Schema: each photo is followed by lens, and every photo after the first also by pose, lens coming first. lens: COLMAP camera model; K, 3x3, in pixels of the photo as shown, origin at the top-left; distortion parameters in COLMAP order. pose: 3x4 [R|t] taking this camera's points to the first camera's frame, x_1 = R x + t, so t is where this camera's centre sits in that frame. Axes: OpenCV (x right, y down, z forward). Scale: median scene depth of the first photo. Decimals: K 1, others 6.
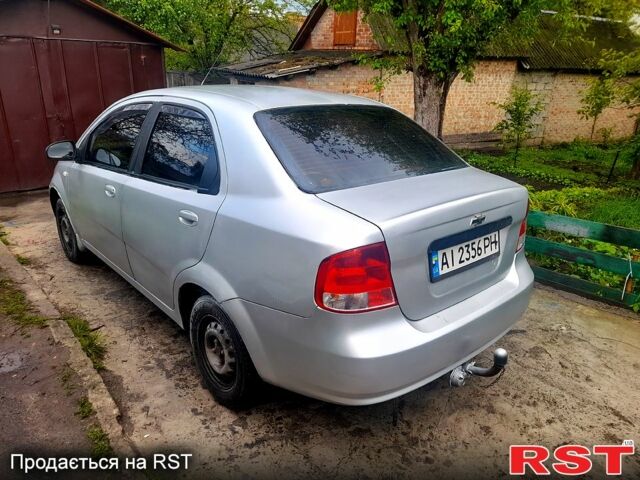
lens RADIAL K [[471.6, 0, 320.0], [0, 471.6, 240.0], [0, 0, 1]] dist [0.044202, -0.034738]
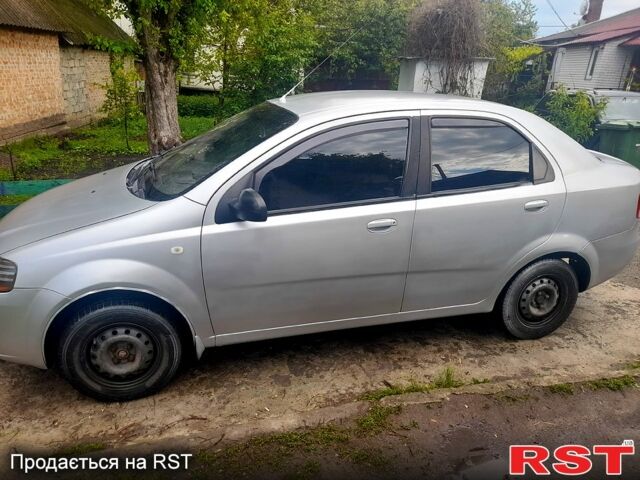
lens RADIAL K [[471.6, 0, 320.0], [0, 471.6, 240.0], [0, 0, 1]] dist [0.044202, -0.034738]
pose [[0.447454, -0.321724, 0.834433, -4.085364], [0.272705, 0.937697, 0.215304, -0.992415], [-0.851714, 0.131216, 0.507312, 2.256106]]
